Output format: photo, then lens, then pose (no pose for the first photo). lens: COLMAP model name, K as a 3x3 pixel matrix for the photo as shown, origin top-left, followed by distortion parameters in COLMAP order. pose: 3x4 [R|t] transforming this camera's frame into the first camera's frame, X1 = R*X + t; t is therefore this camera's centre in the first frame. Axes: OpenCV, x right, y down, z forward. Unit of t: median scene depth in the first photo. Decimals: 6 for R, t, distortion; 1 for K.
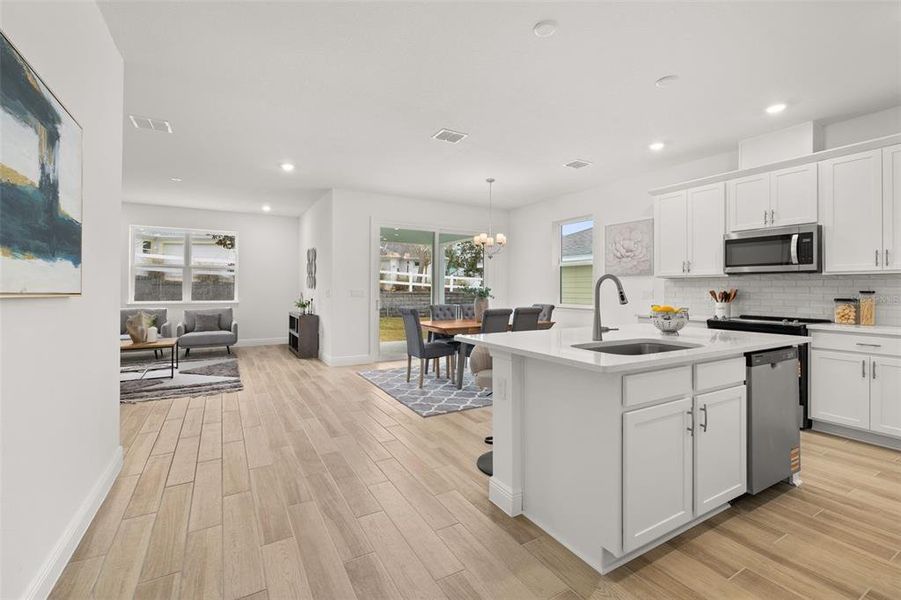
lens RADIAL K [[380.9, 0, 446.1], [0, 380.9, 288.7], [0, 0, 1]] dist [-0.013887, 0.003647]
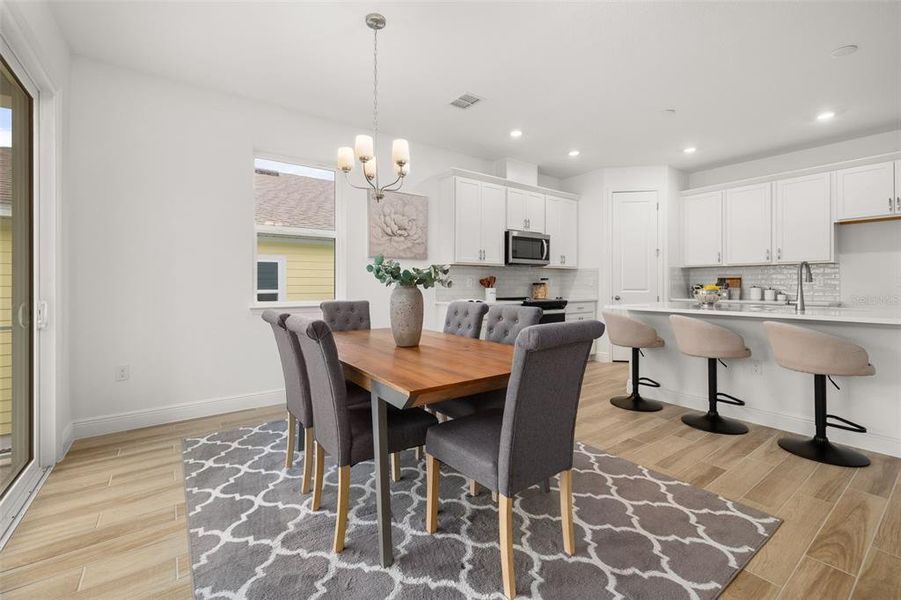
lens RADIAL K [[380.9, 0, 448.1], [0, 380.9, 288.1], [0, 0, 1]] dist [-0.013887, 0.003647]
pose [[-0.101642, -0.012818, 0.994738, -0.327583], [0.003615, 0.999906, 0.013254, 0.016100], [-0.994814, 0.004943, -0.101587, 0.968223]]
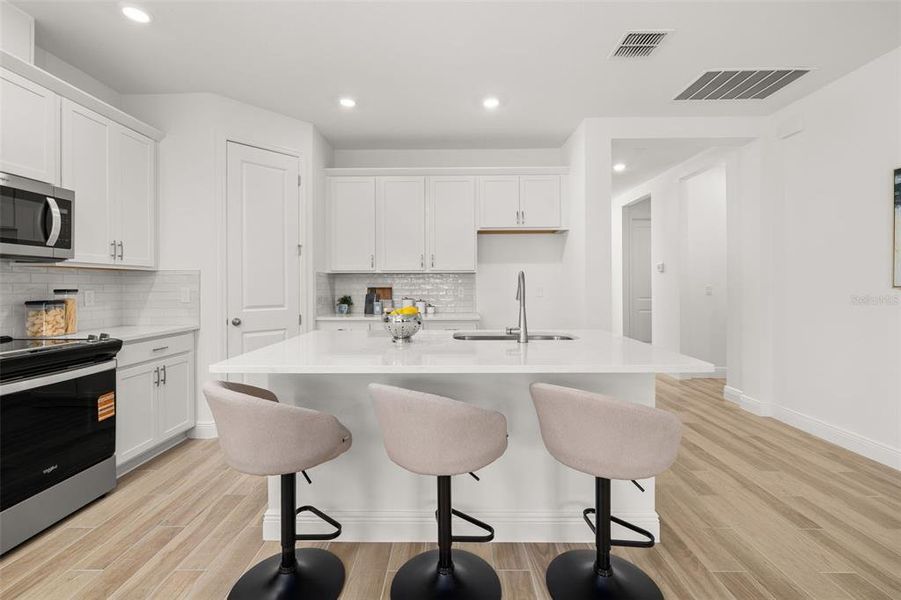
lens RADIAL K [[380.9, 0, 452.2], [0, 380.9, 282.4], [0, 0, 1]] dist [-0.013887, 0.003647]
pose [[-0.867658, 0.004681, 0.497139, 0.038799], [0.003296, 0.999988, -0.003664, -0.001358], [-0.497150, -0.001541, -0.867663, 0.767102]]
